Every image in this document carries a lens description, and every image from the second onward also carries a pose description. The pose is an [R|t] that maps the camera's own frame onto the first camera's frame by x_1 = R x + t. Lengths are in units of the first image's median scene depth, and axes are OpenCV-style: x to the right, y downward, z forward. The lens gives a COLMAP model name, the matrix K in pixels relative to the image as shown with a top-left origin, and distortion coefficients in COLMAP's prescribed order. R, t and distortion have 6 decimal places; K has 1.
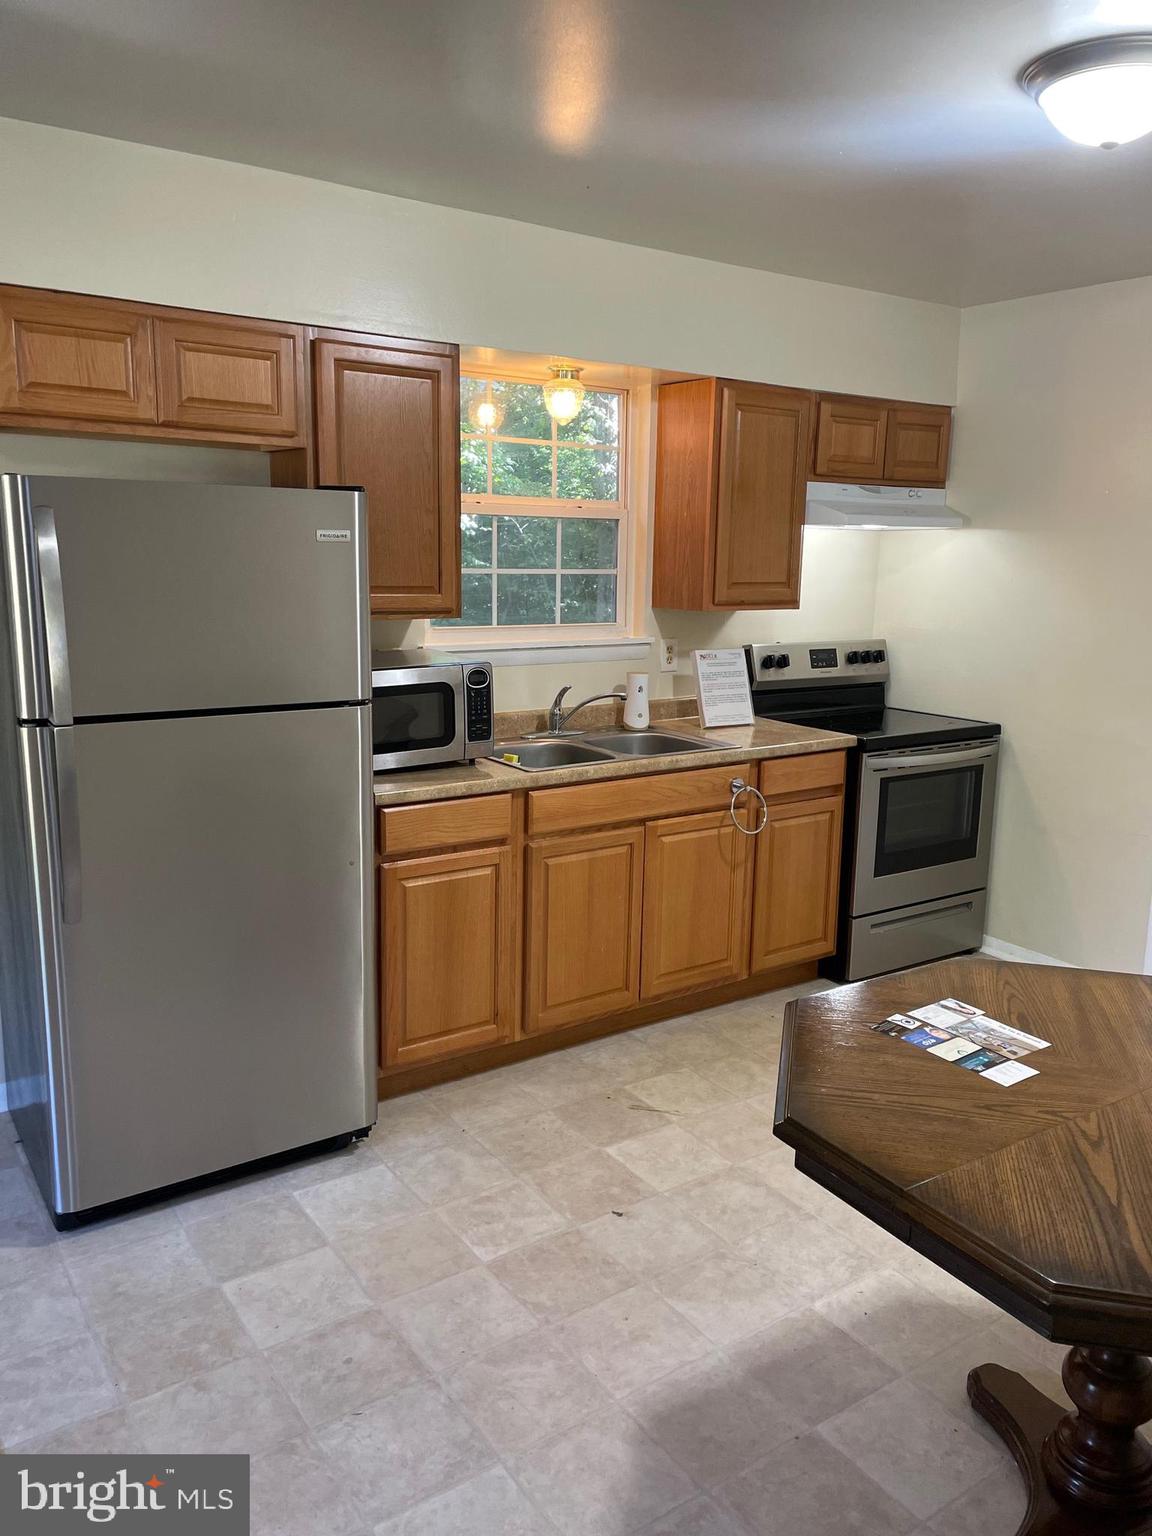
lens RADIAL K [[1146.3, 0, 593.0], [0, 1146.3, 763.7], [0, 0, 1]] dist [0.108984, -0.134948]
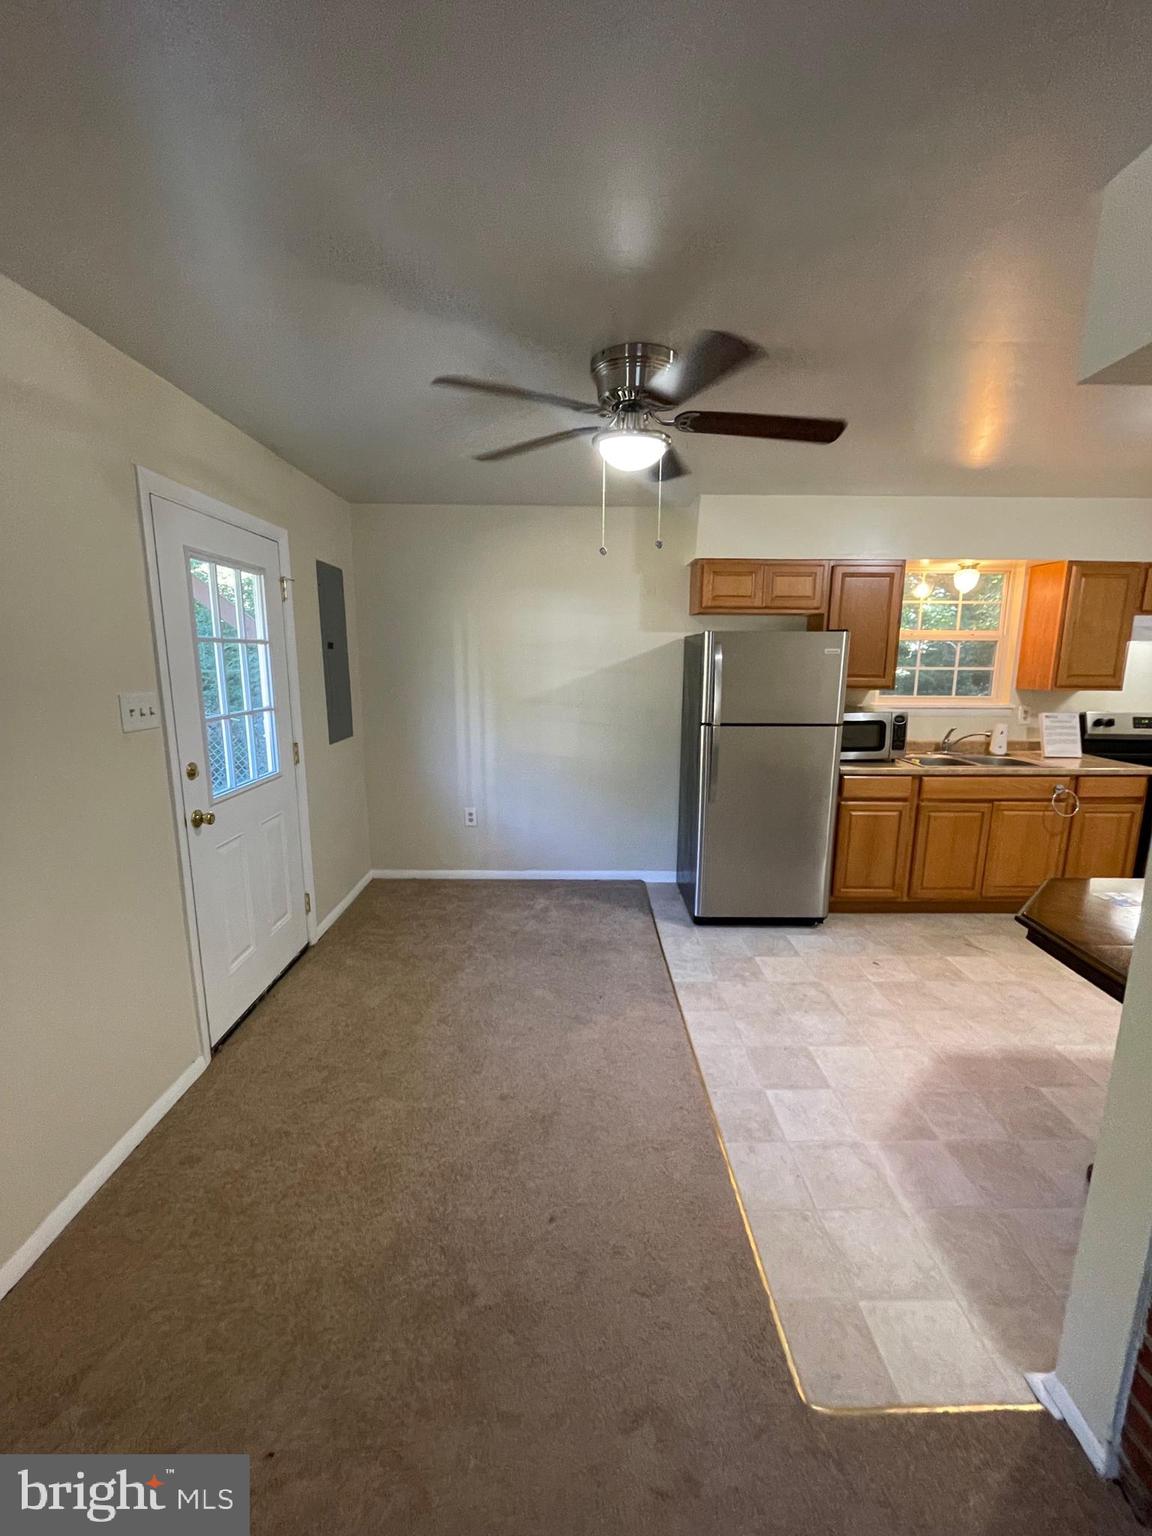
lens RADIAL K [[617.3, 0, 581.2], [0, 617.3, 764.0], [0, 0, 1]] dist [-0.003608, 0.000106]
pose [[0.821956, 0.083777, -0.563355, 0.061233], [-0.096308, 0.995323, 0.007499, 0.052776], [0.561349, 0.048092, 0.826181, -0.229493]]
